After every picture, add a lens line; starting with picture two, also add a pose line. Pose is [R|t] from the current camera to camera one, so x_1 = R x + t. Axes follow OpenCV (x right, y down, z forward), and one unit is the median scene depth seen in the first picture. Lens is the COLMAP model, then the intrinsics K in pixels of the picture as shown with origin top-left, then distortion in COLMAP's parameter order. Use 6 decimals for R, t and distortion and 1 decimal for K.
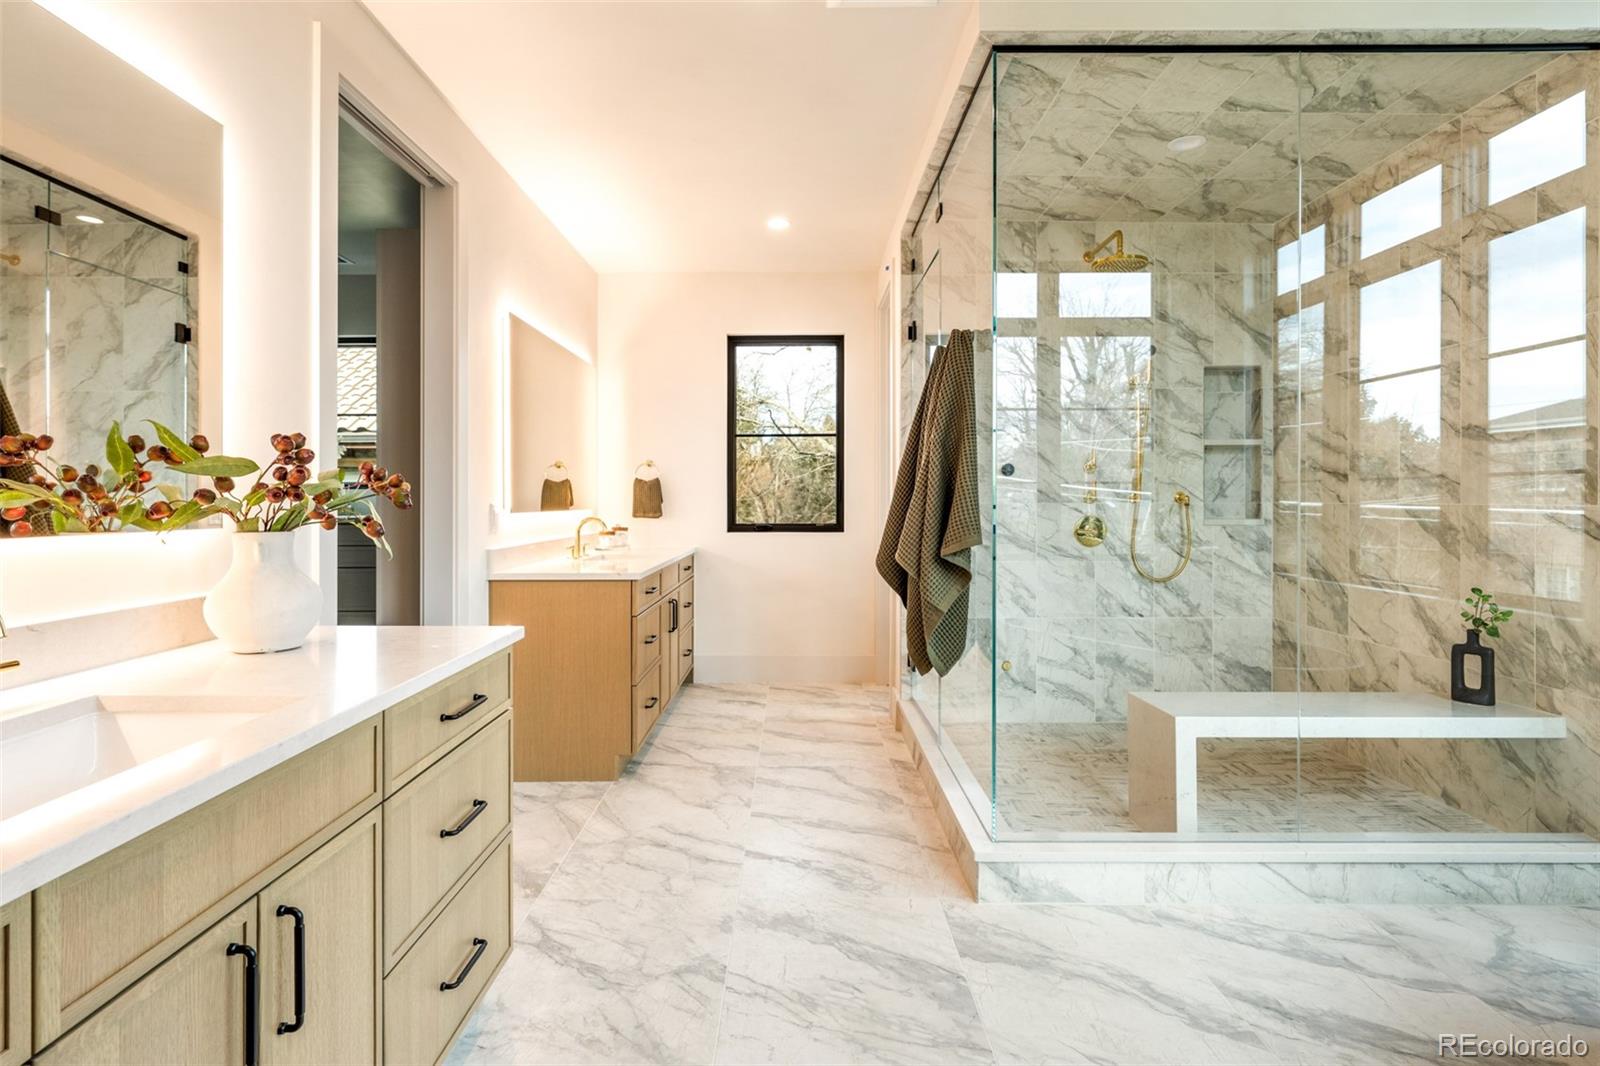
lens RADIAL K [[796.1, 0, 794.4], [0, 796.1, 511.8], [0, 0, 1]] dist [-0.001554, -0.000235]
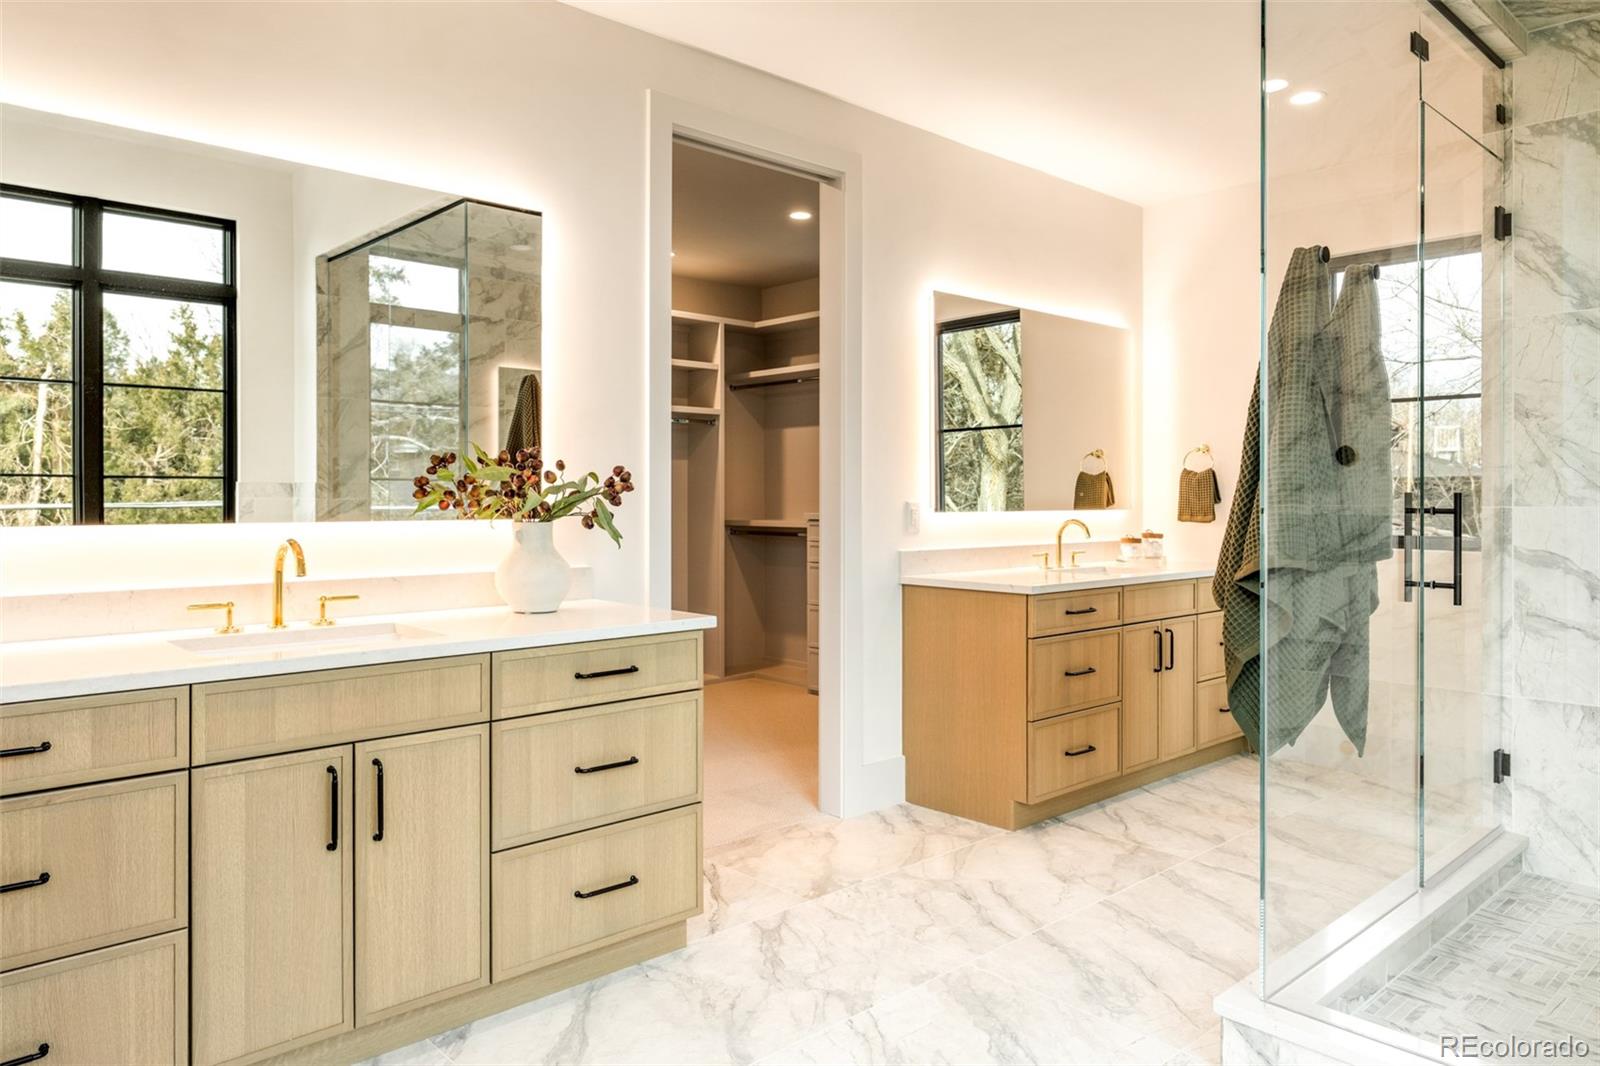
lens RADIAL K [[1085.5, 0, 799.1], [0, 1085.5, 516.8], [0, 0, 1]] dist [-0.003324, -0.001653]
pose [[0.685319, 0.021801, -0.727917, 0.512851], [-0.017225, 0.999757, 0.013726, -0.008486], [0.728039, 0.003131, 0.685528, 0.048940]]
